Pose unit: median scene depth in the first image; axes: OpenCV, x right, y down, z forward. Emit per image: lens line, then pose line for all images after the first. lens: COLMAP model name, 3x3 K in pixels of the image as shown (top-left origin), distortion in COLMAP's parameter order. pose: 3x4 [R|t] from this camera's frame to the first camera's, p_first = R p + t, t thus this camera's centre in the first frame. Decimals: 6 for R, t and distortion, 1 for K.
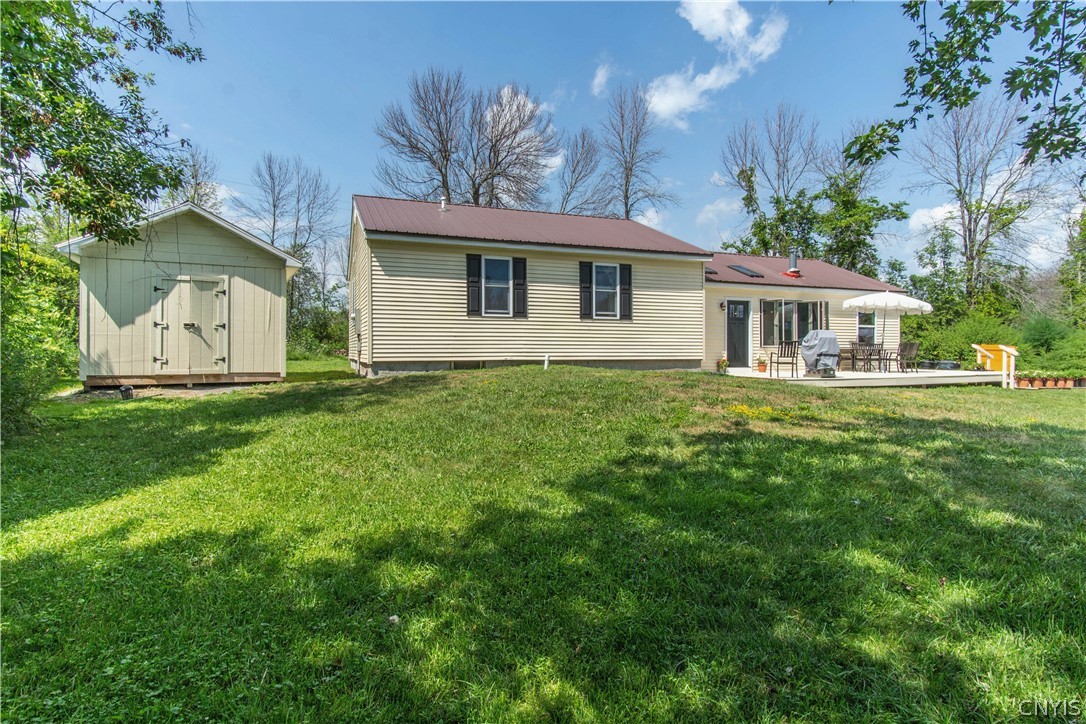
lens RADIAL K [[579.2, 0, 543.0], [0, 579.2, 362.0], [0, 0, 1]] dist [-0.002388, -0.000416]
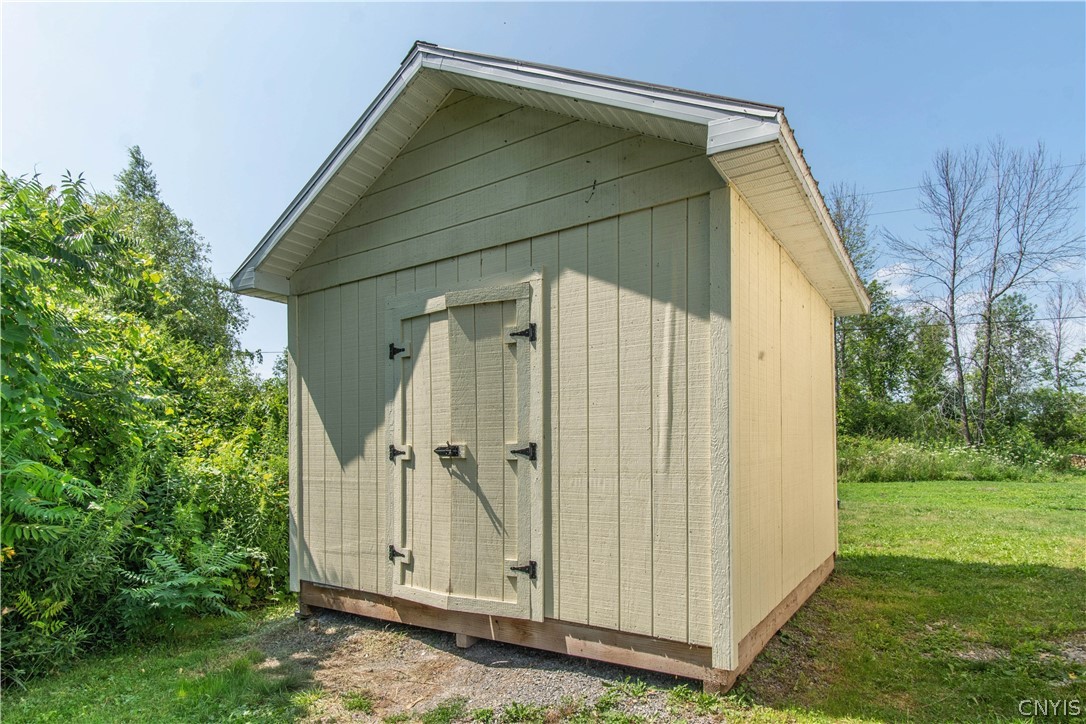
lens RADIAL K [[617.6, 0, 545.7], [0, 617.6, 457.6], [0, 0, 1]] dist [-0.001803, -0.000367]
pose [[0.485707, -0.003379, -0.874115, -0.198395], [-0.004549, 0.999969, -0.006393, -0.040134], [0.874110, 0.007082, 0.485677, 0.600049]]
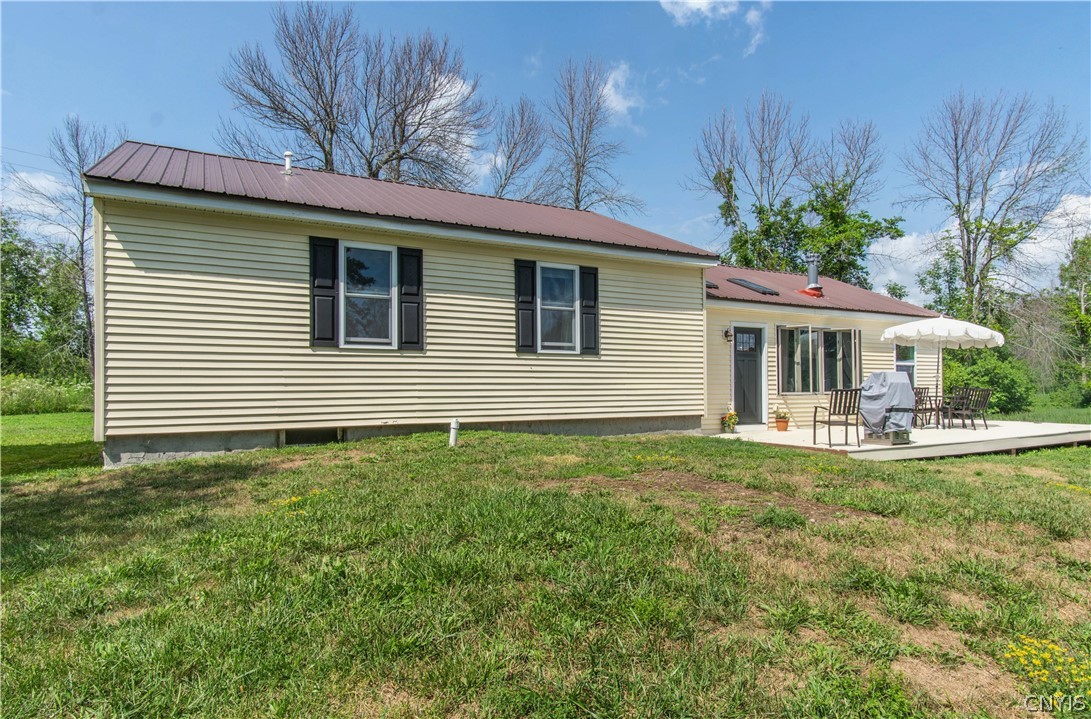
lens RADIAL K [[645.5, 0, 586.3], [0, 645.5, 380.2], [0, 0, 1]] dist [0.001648, 0.001081]
pose [[0.986801, -0.004816, 0.161868, 0.022805], [0.010122, 0.999437, -0.031973, -0.020421], [-0.161623, 0.033189, 0.986294, 0.272645]]
